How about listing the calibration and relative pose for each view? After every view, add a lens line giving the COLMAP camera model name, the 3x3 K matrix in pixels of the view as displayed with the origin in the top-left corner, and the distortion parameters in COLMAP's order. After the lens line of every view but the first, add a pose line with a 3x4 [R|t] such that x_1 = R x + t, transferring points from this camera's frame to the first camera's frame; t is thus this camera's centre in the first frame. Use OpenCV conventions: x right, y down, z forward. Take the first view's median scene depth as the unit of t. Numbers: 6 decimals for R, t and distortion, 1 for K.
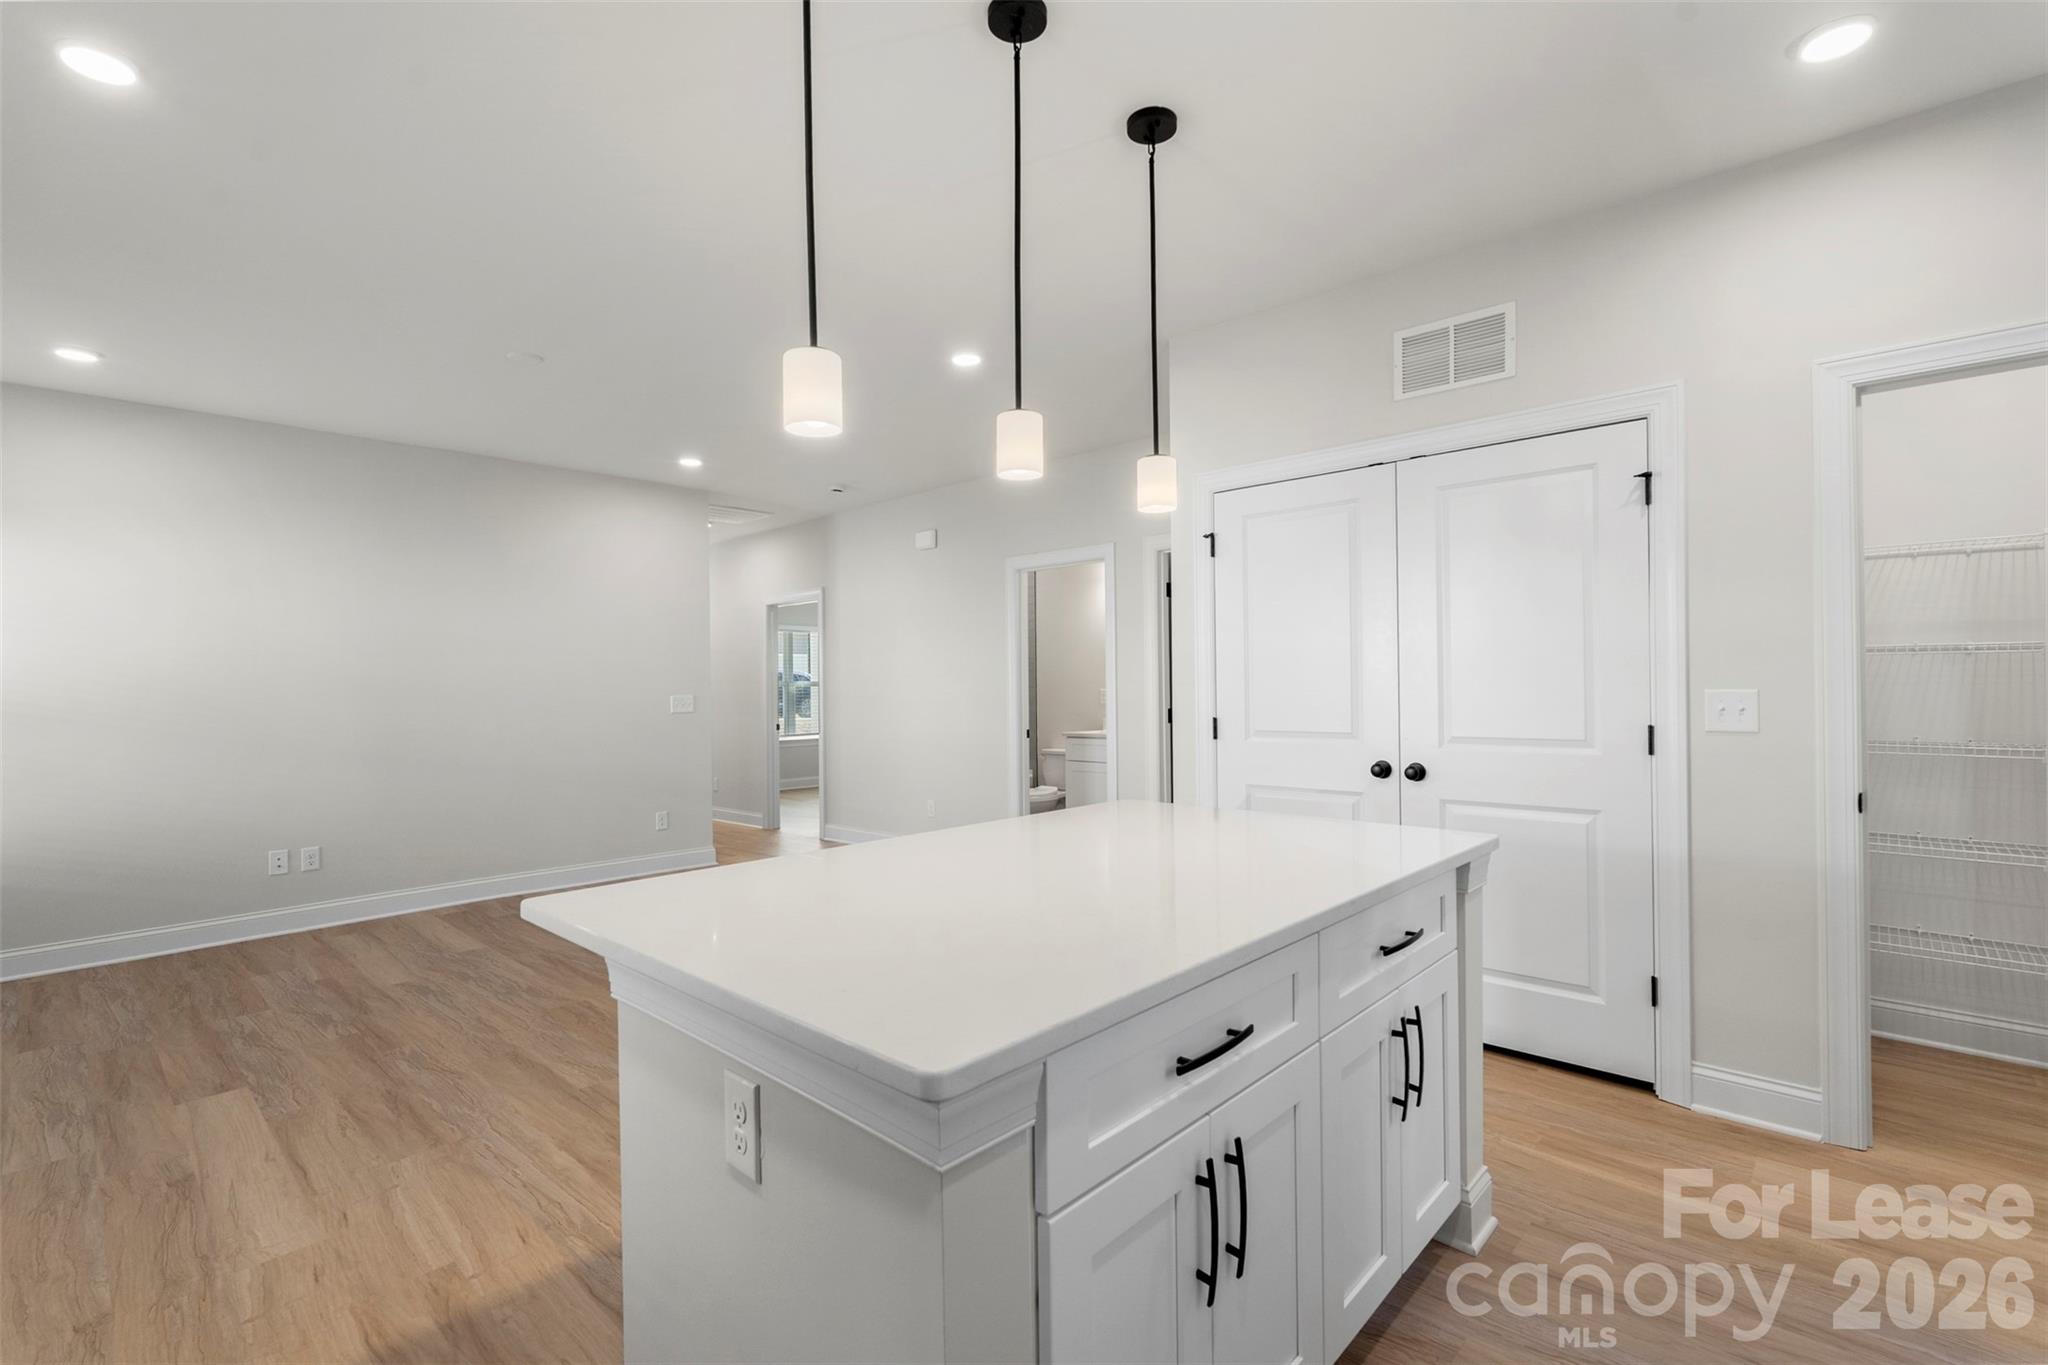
lens RADIAL K [[907.7, 0, 1023.0], [0, 907.7, 687.2], [0, 0, 1]] dist [-0.004241, -0.000001]
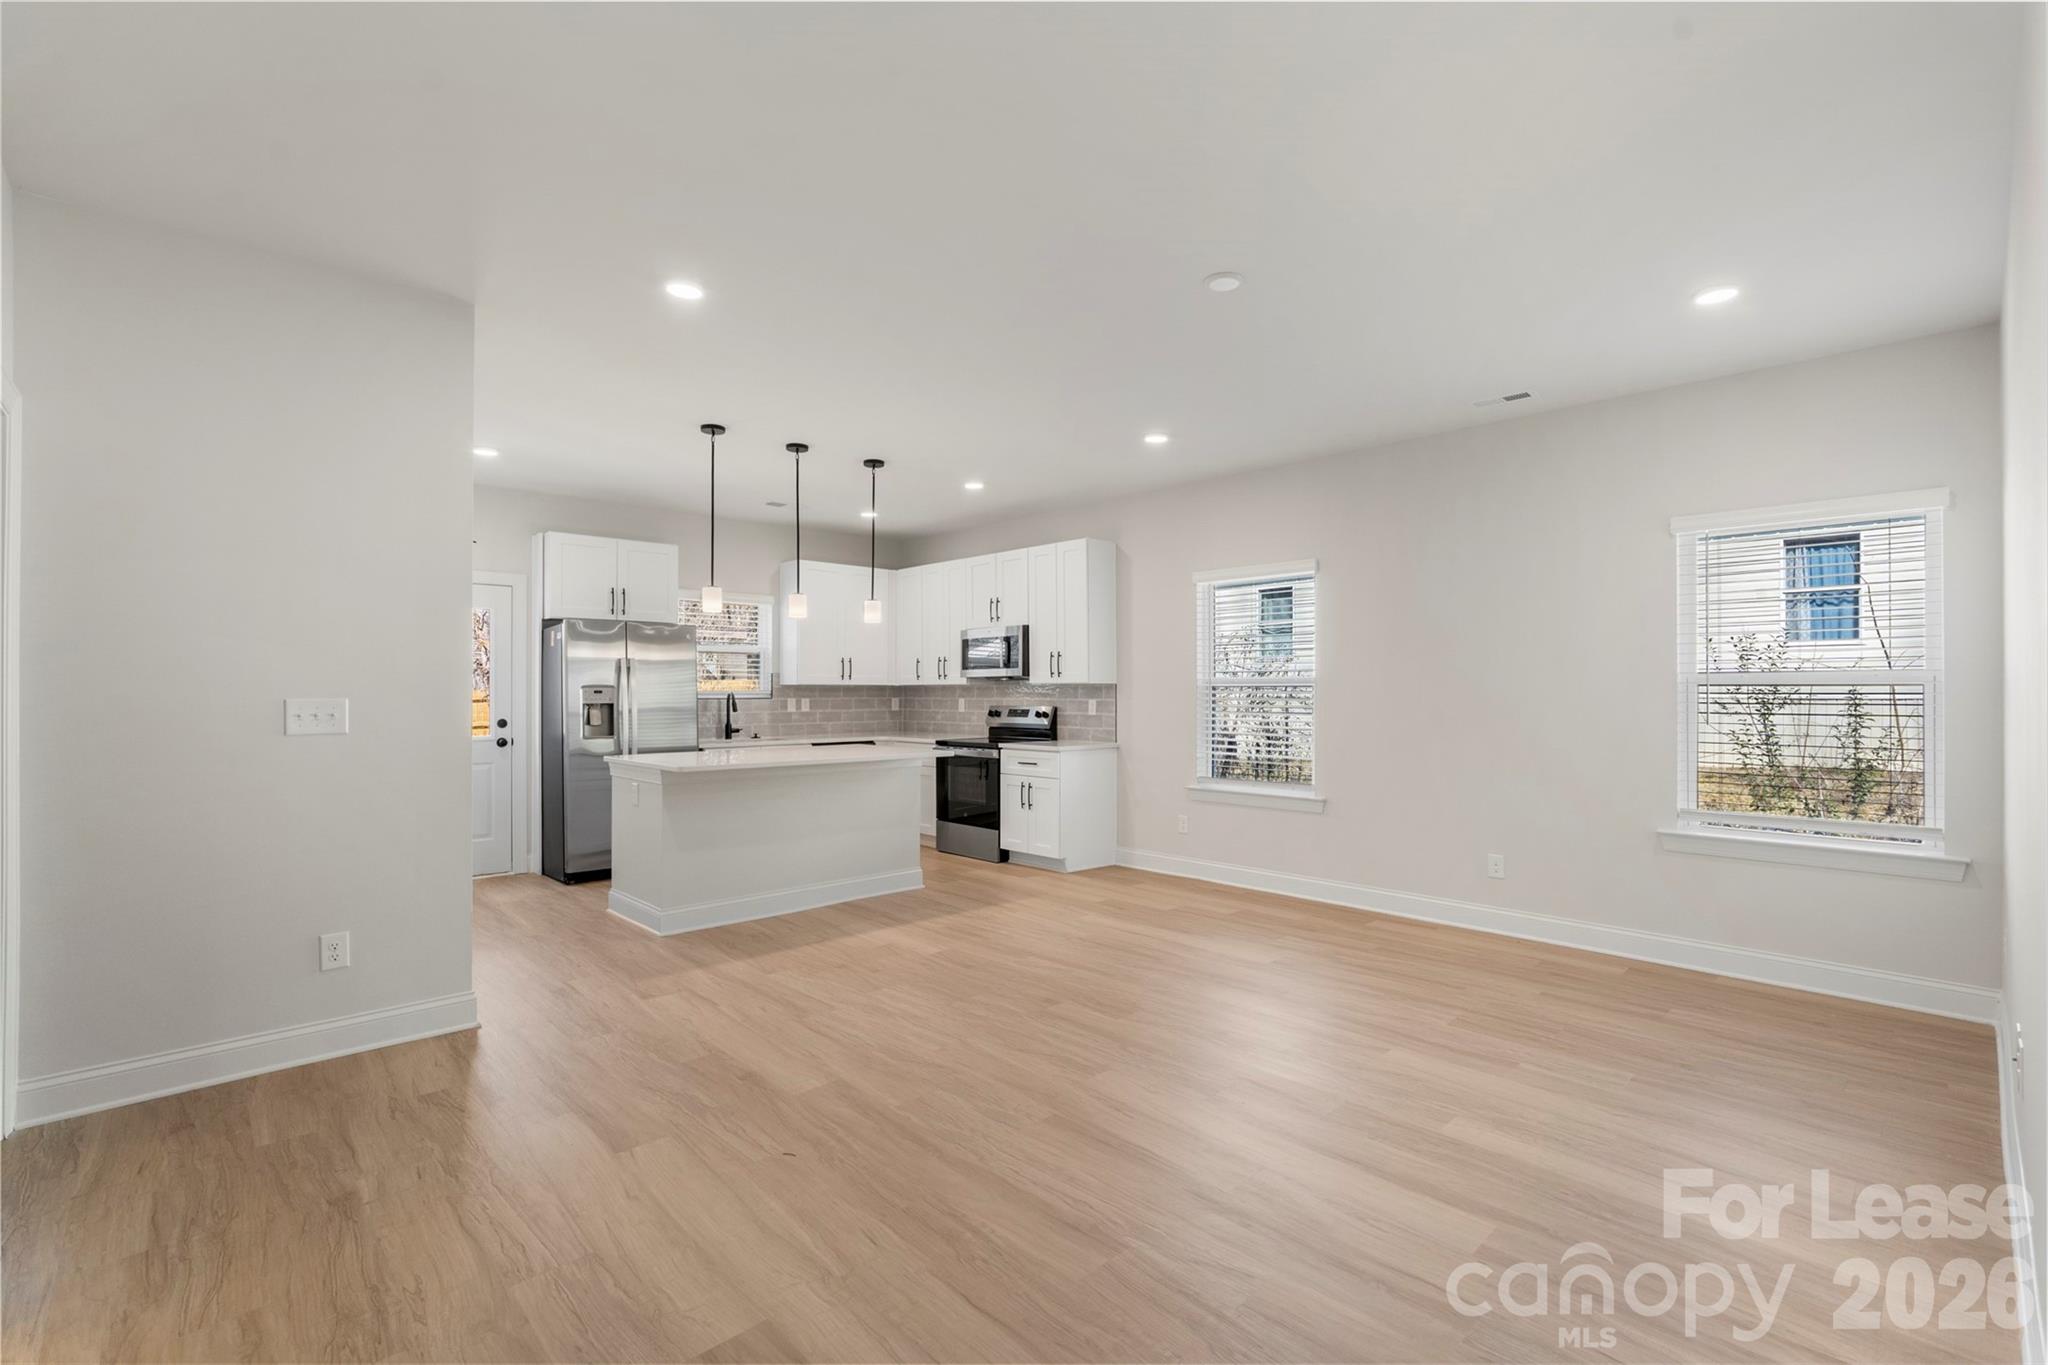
lens RADIAL K [[907.7, 0, 1025.3], [0, 907.7, 688.5], [0, 0, 1]] dist [-0.004241, -0.000001]
pose [[-0.998152, 0.013756, 0.059185, -0.498510], [0.013638, 0.999904, -0.002406, -0.000039], [-0.059213, -0.001595, -0.998244, 2.175940]]
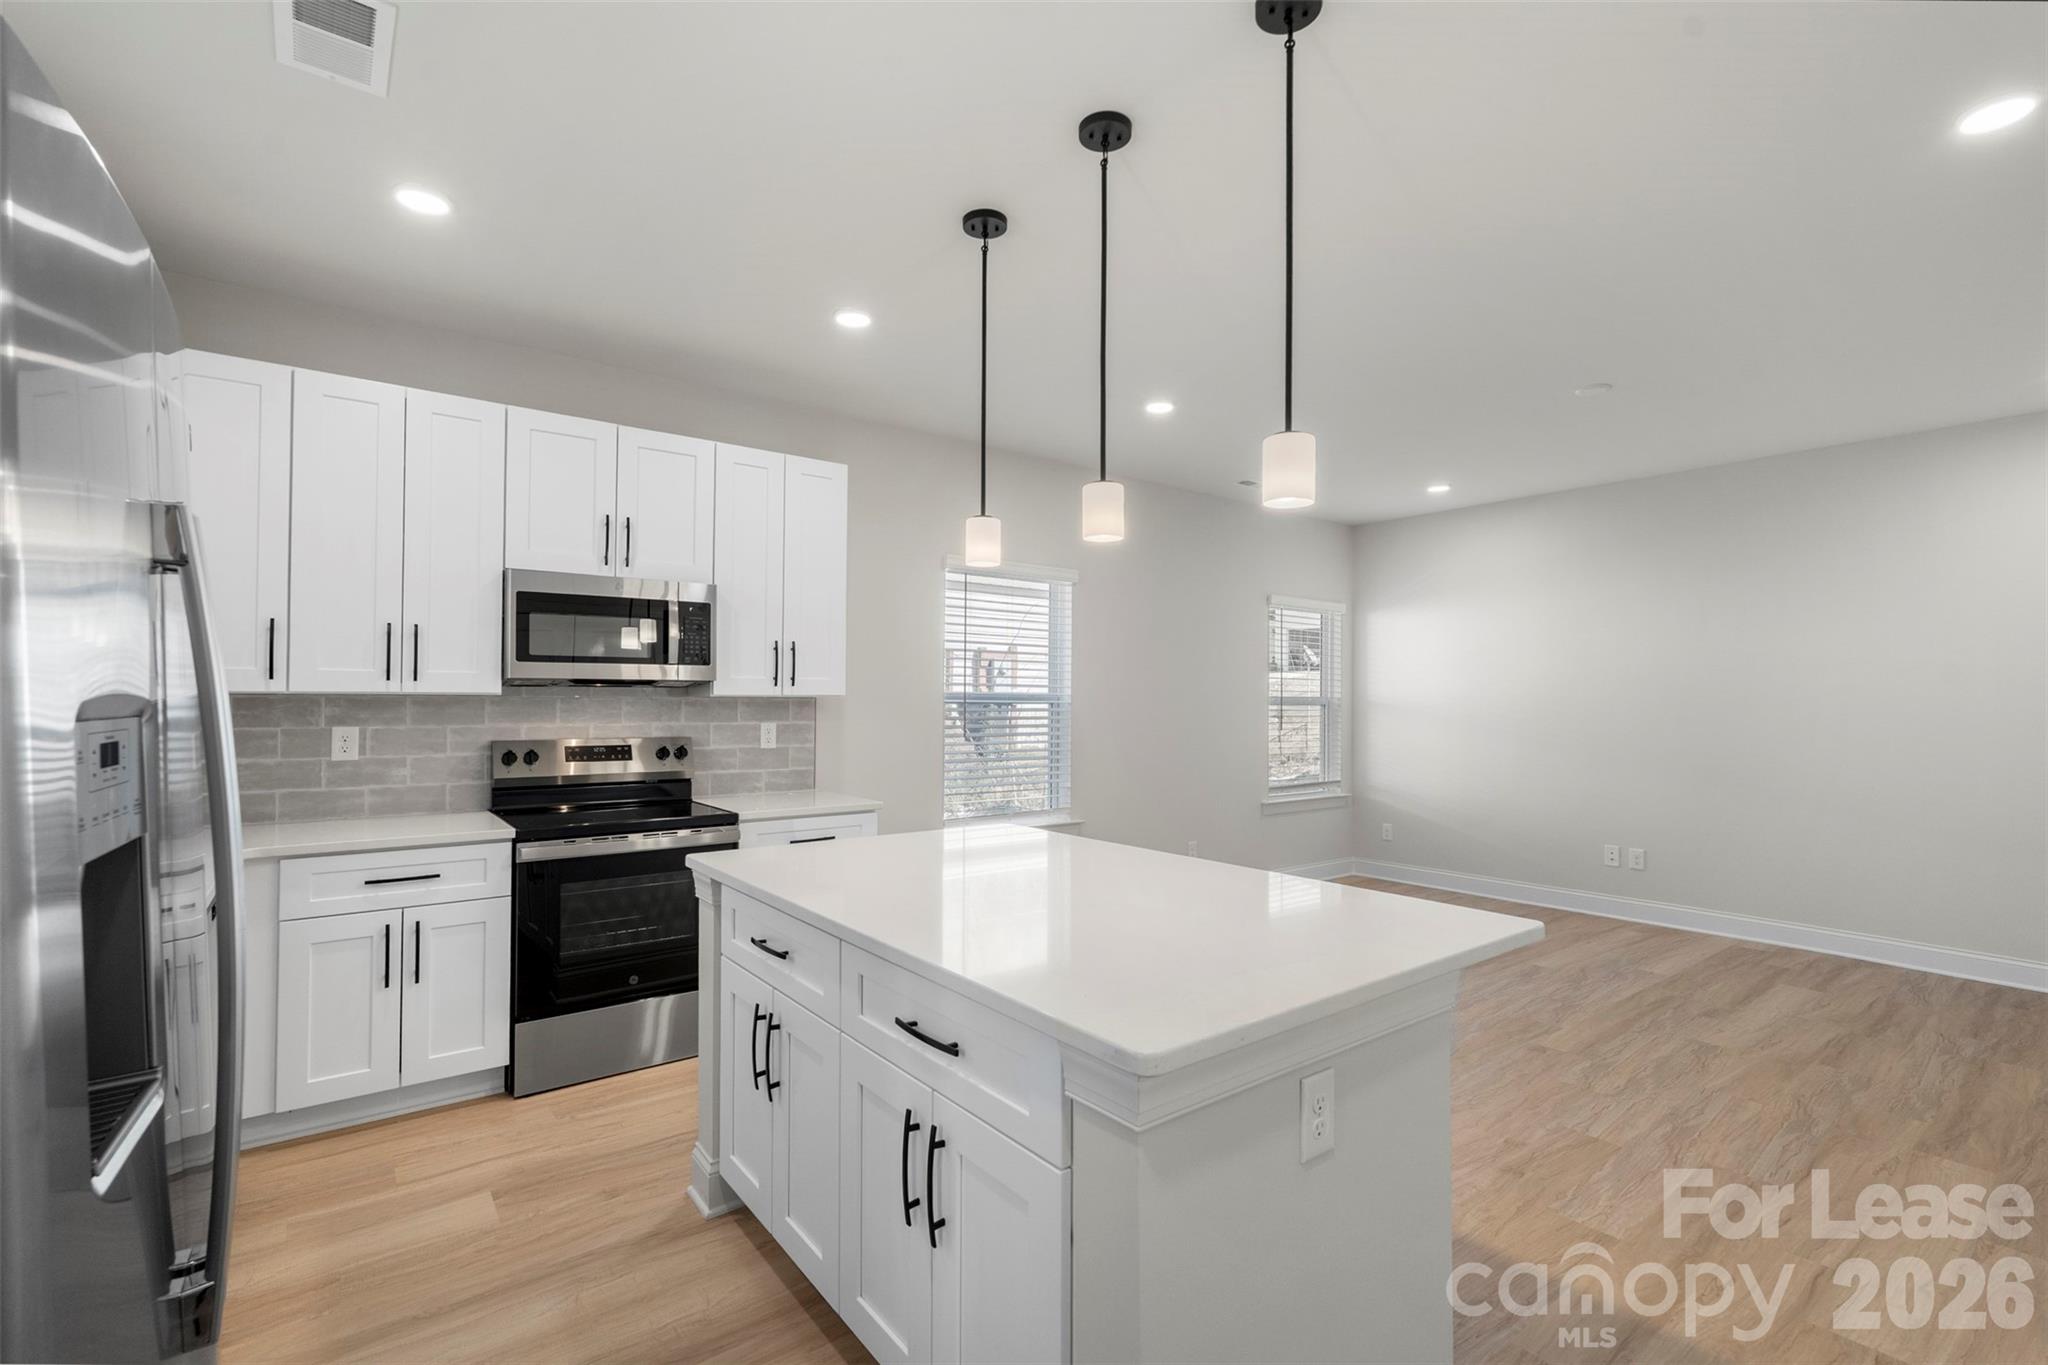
lens RADIAL K [[907.7, 0, 1029.3], [0, 907.7, 693.8], [0, 0, 1]] dist [-0.004241, -0.000001]
pose [[-0.159348, 0.004010, -0.987214, 0.659873], [-0.005978, 0.999969, 0.005027, -0.026327], [0.987204, 0.006703, -0.159319, 0.641648]]
